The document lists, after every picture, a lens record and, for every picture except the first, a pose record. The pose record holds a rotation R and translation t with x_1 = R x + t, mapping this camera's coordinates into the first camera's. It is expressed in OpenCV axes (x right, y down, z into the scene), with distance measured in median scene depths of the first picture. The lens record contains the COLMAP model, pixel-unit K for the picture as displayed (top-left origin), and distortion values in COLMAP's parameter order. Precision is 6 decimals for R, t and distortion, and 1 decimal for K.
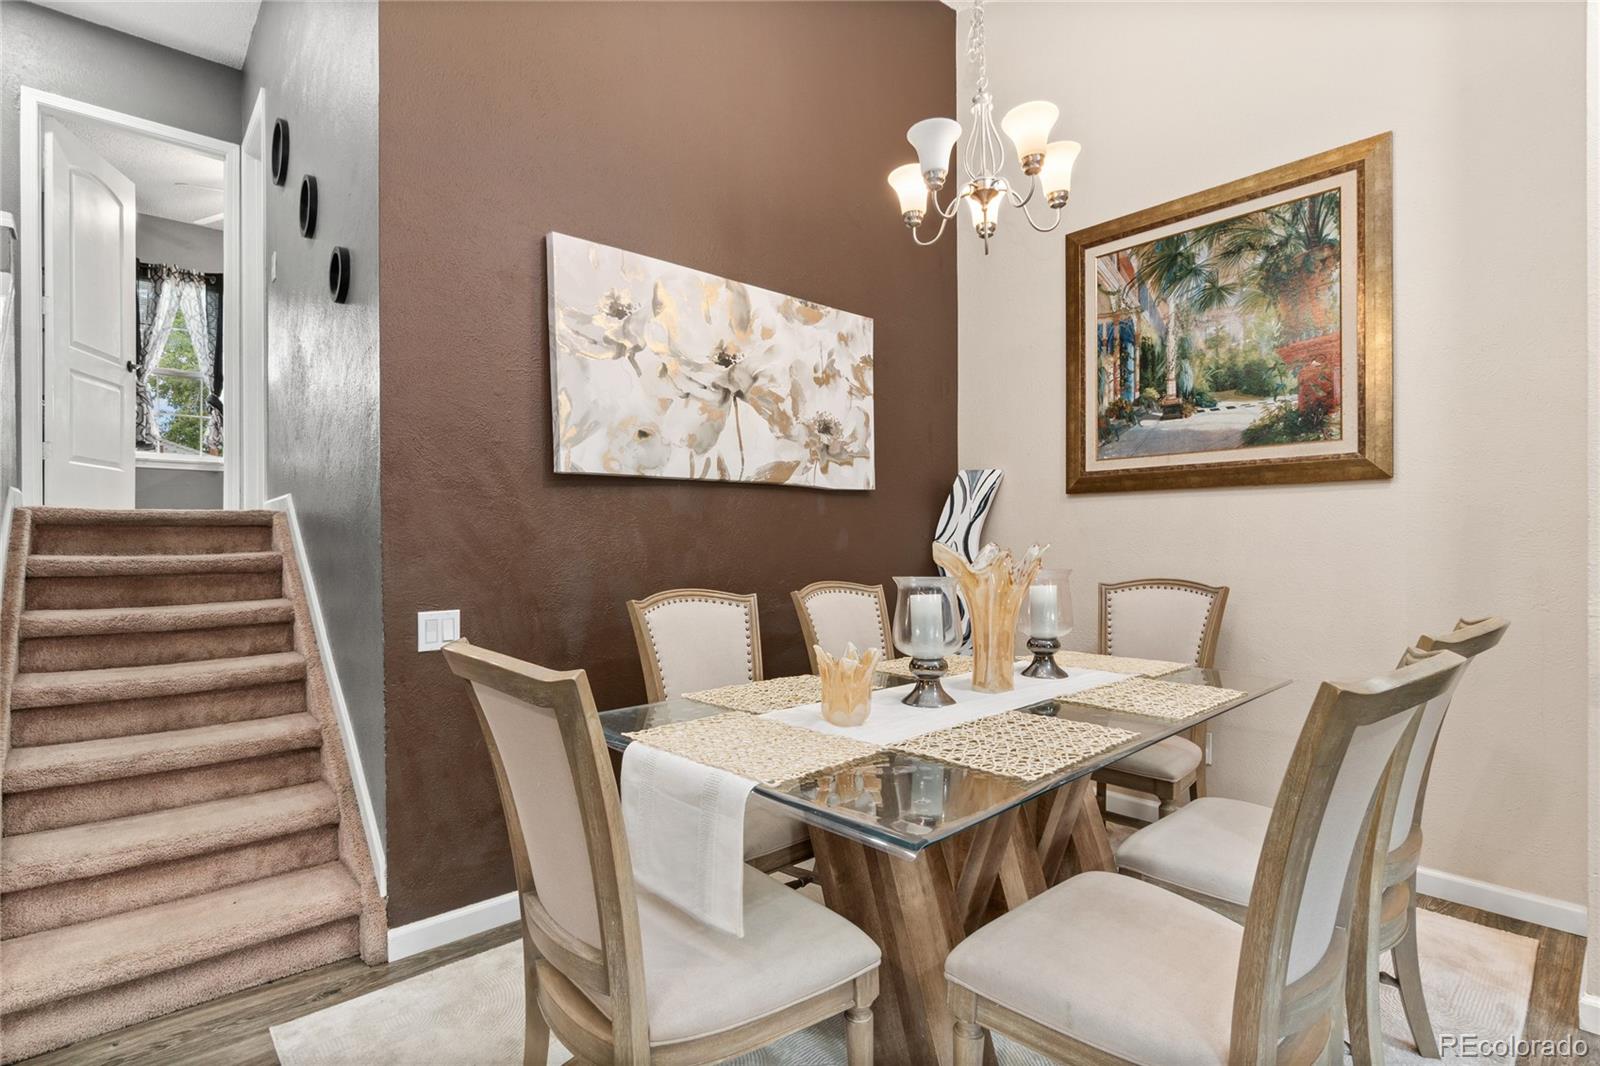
lens RADIAL K [[770.2, 0, 800.0], [0, 770.2, 533.0], [0, 0, 1]] dist [0.000046, -0.000478]
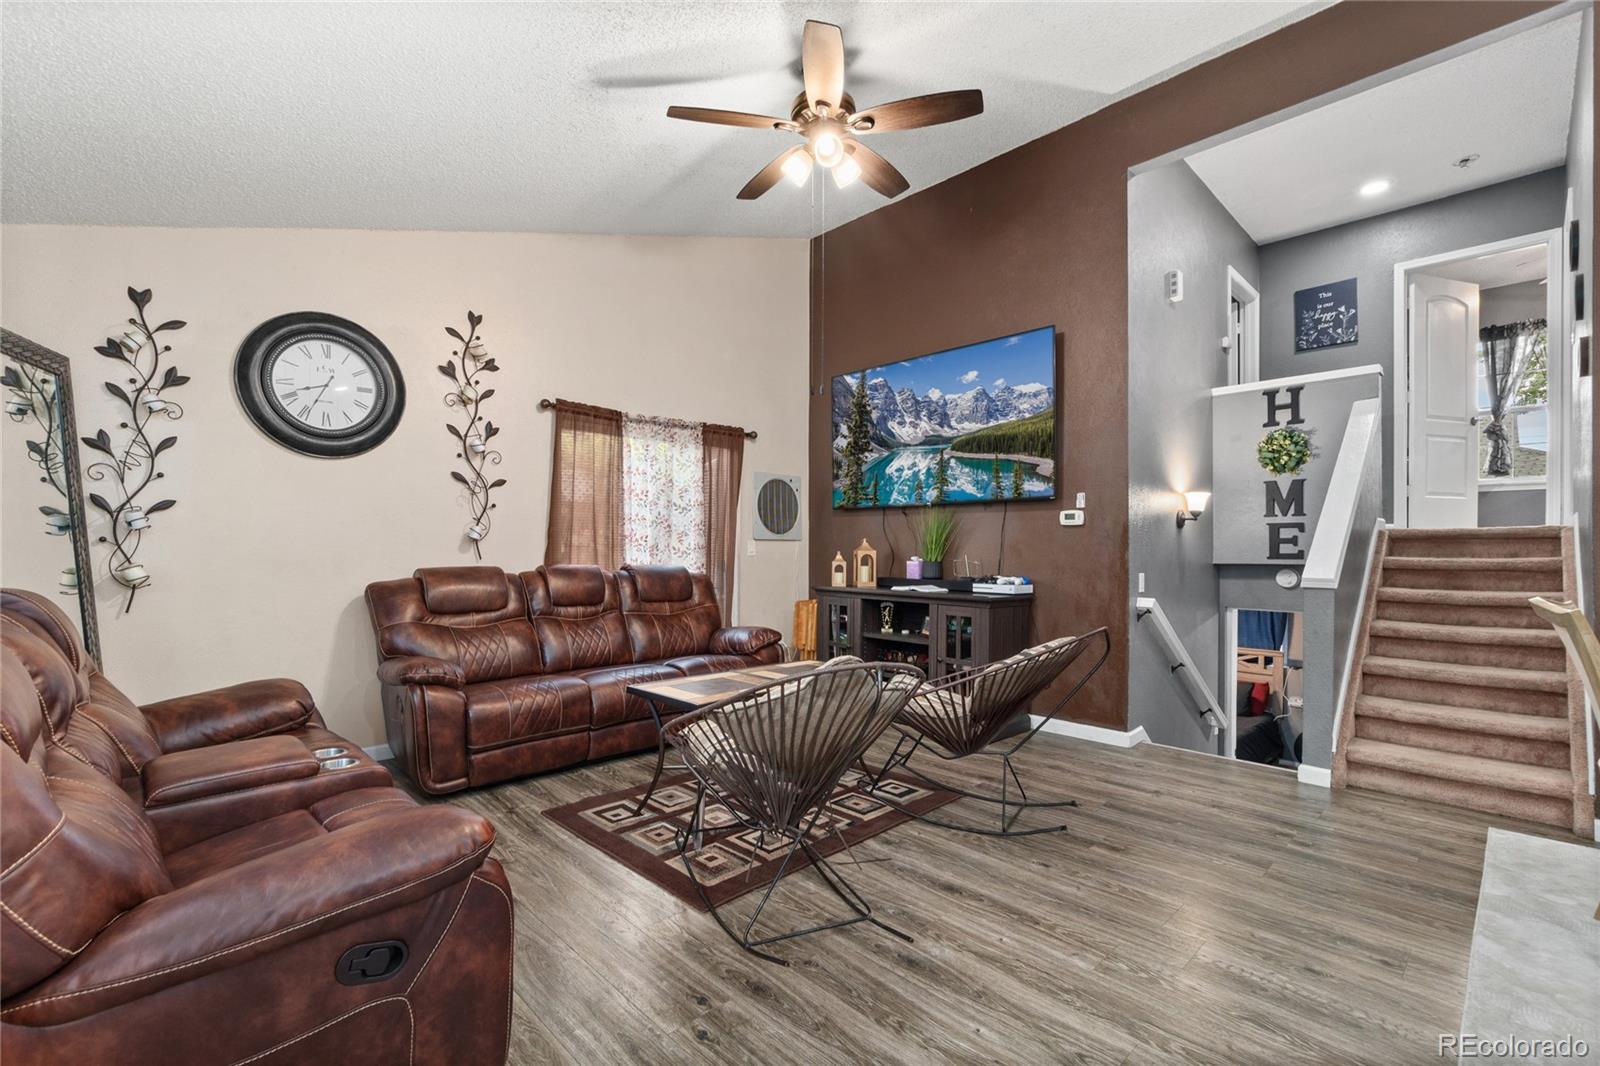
lens RADIAL K [[695.3, 0, 776.5], [0, 695.3, 551.1], [0, 0, 1]] dist [-0.001806, 0.000276]
pose [[0.016270, 0.004684, -0.999857, 0.551647], [0.003476, 0.999983, 0.004741, 0.003843], [0.999862, -0.003553, 0.016253, -0.412709]]
